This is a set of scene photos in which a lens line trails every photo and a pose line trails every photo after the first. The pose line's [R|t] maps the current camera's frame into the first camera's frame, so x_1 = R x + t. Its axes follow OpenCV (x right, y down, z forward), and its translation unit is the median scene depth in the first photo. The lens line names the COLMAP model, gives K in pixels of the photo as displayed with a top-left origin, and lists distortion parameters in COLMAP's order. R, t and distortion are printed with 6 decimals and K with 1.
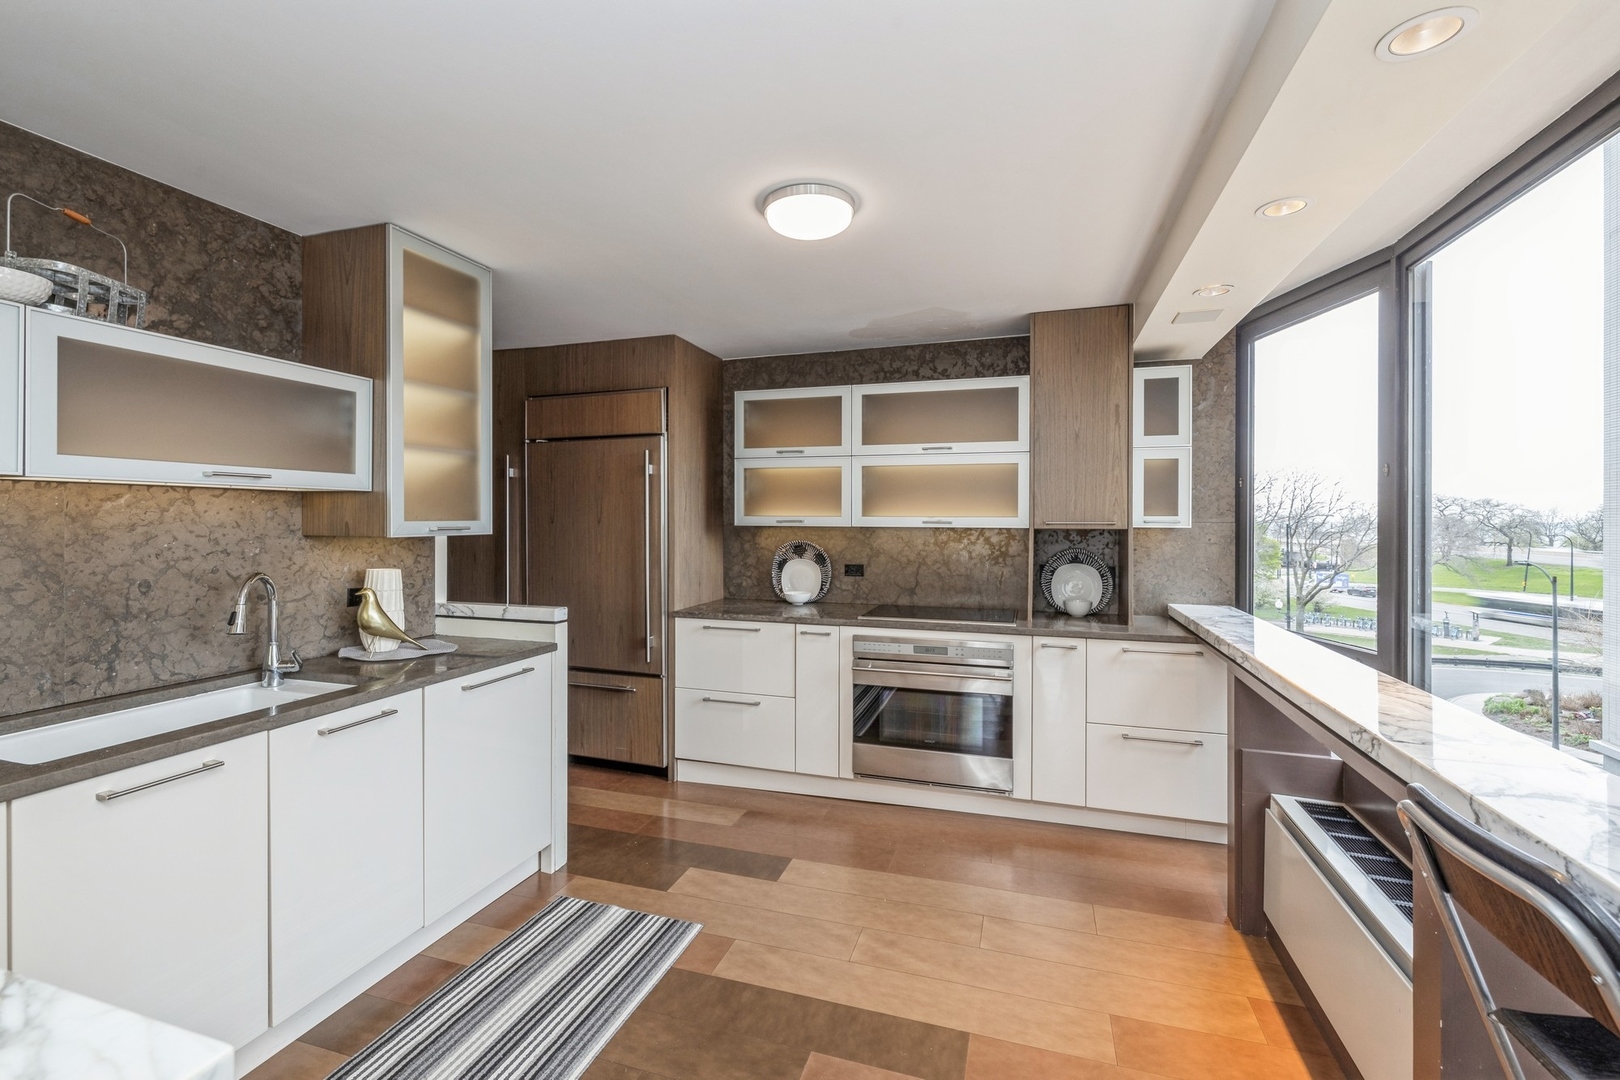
lens RADIAL K [[683.4, 0, 813.3], [0, 683.4, 529.4], [0, 0, 1]] dist [0.002118, 0.000117]
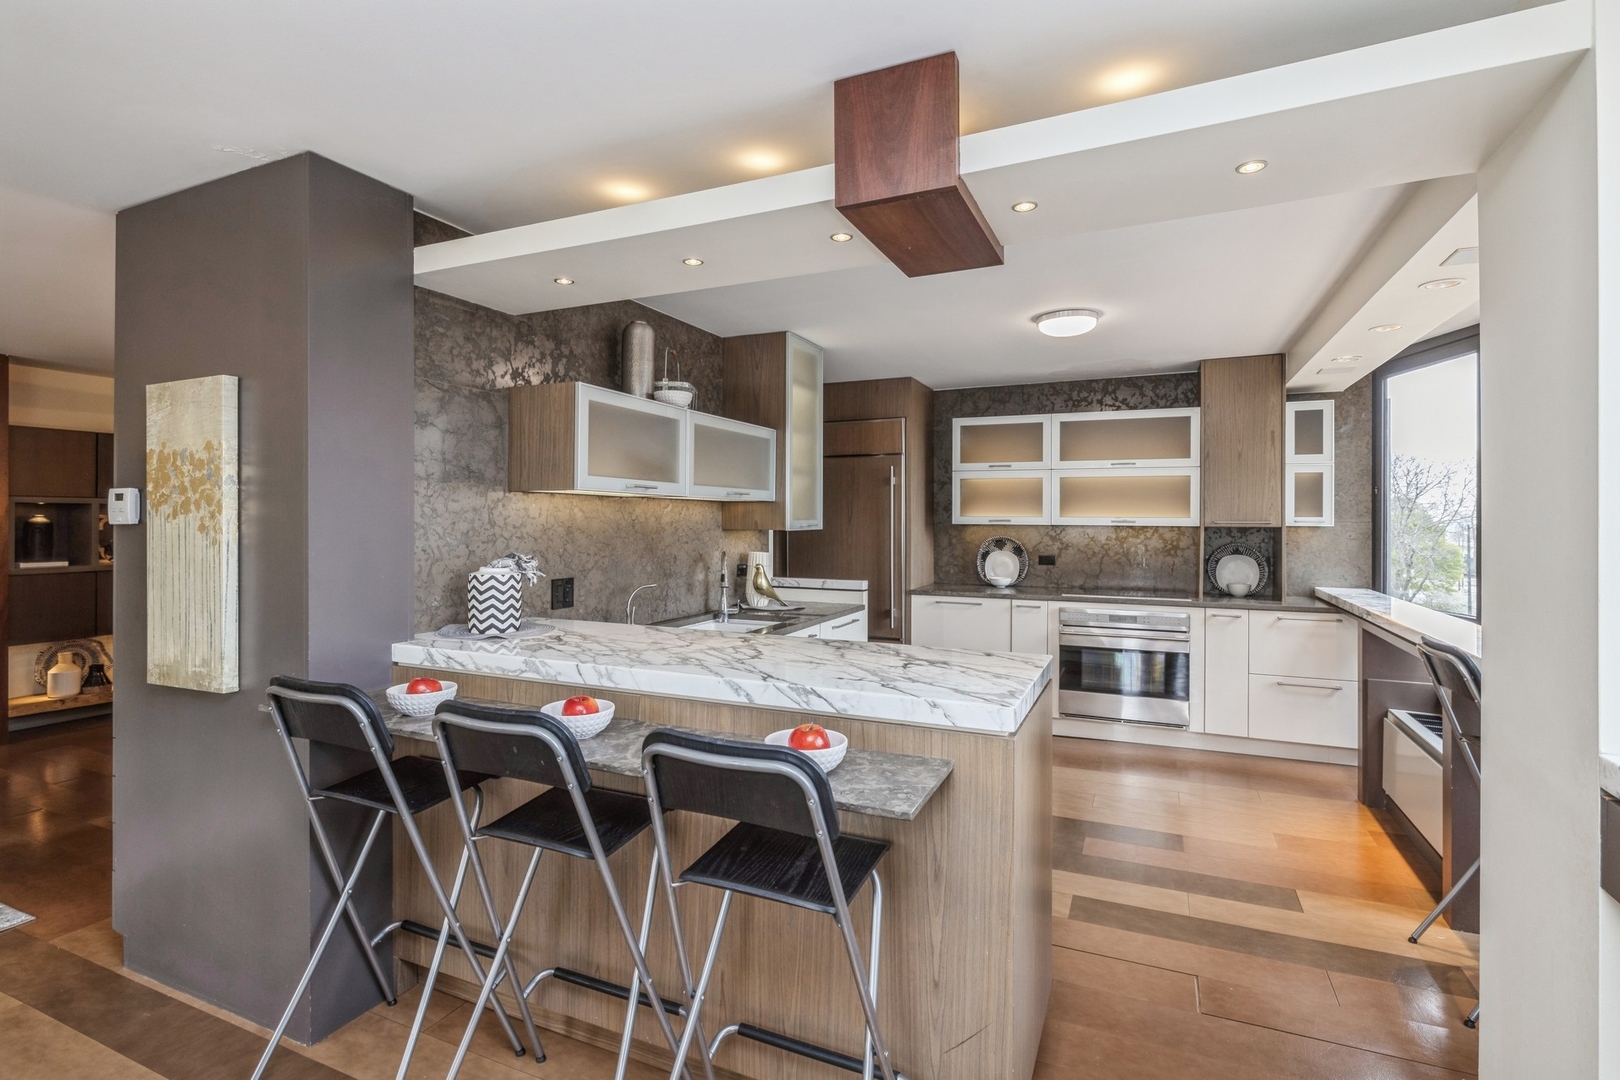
lens RADIAL K [[760.2, 0, 813.6], [0, 760.2, 527.3], [0, 0, 1]] dist [-0.002764, 0.000768]
pose [[0.994159, 0.002640, -0.107891, -0.255238], [-0.002917, 0.999993, -0.002415, 0.005828], [0.107884, 0.002716, 0.994160, -0.504434]]
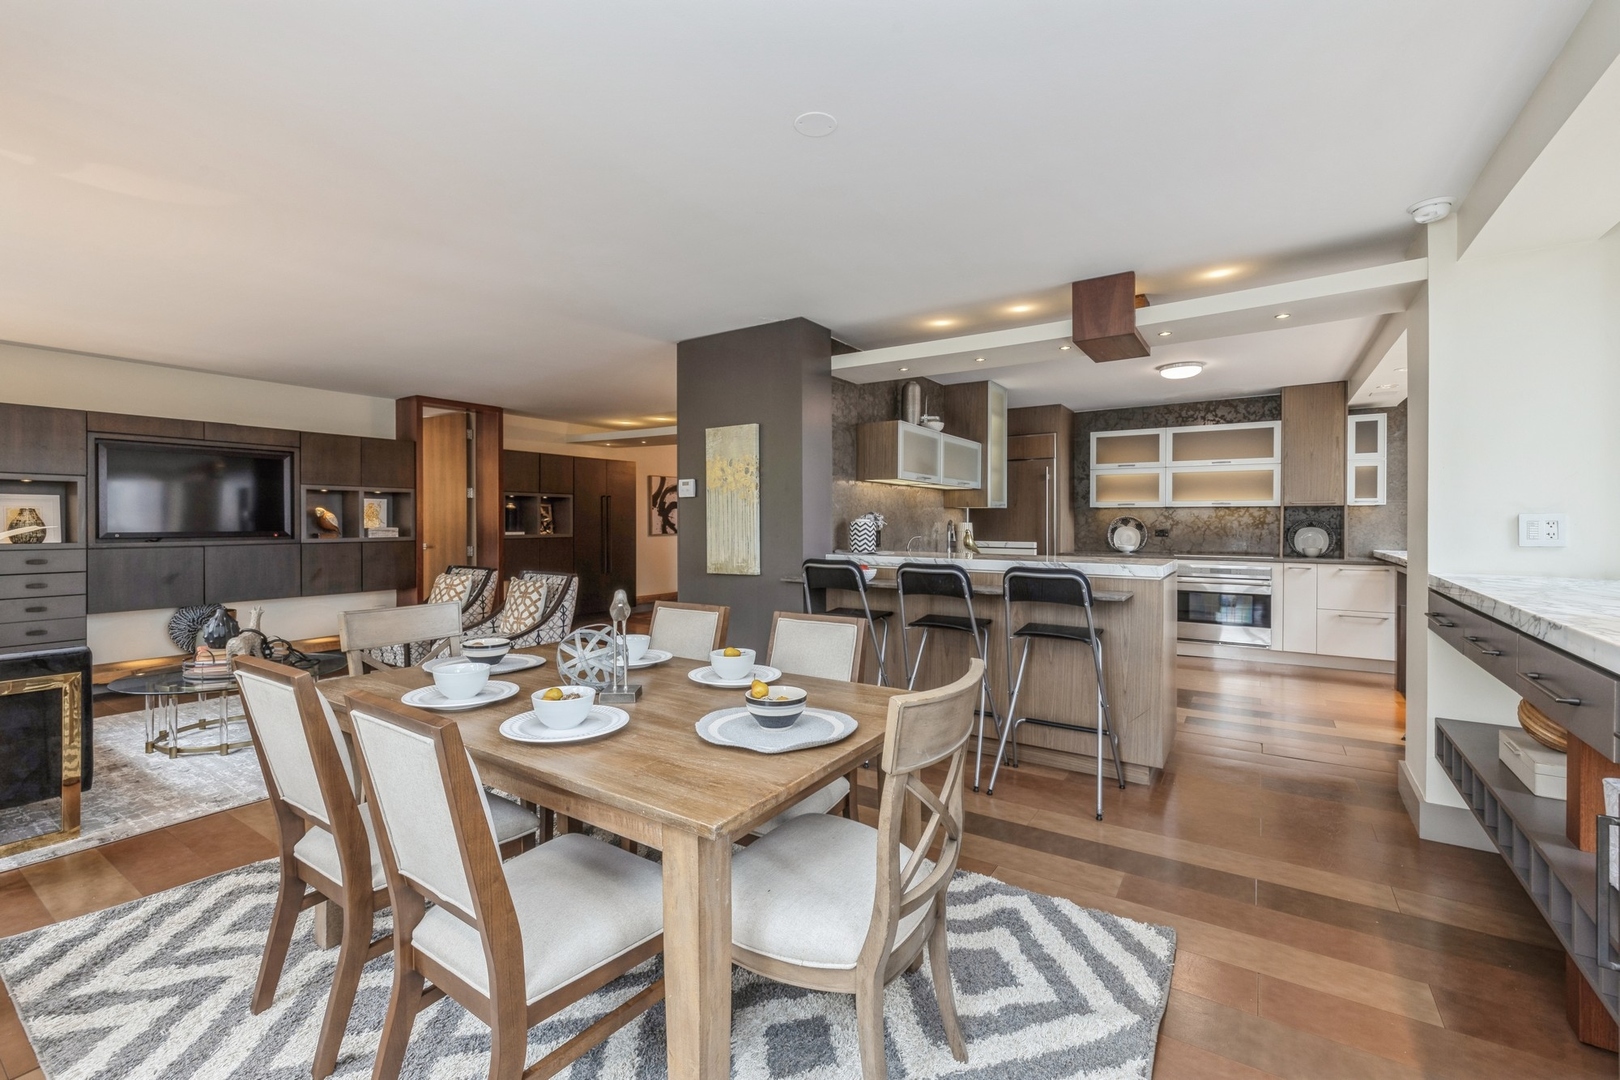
lens RADIAL K [[683.4, 0, 811.2], [0, 683.4, 531.0], [0, 0, 1]] dist [0.002118, 0.000117]
pose [[0.964531, 0.003131, -0.263951, -0.404054], [-0.002956, 0.999995, 0.001057, 0.066678], [0.263953, -0.000239, 0.964535, -1.071796]]
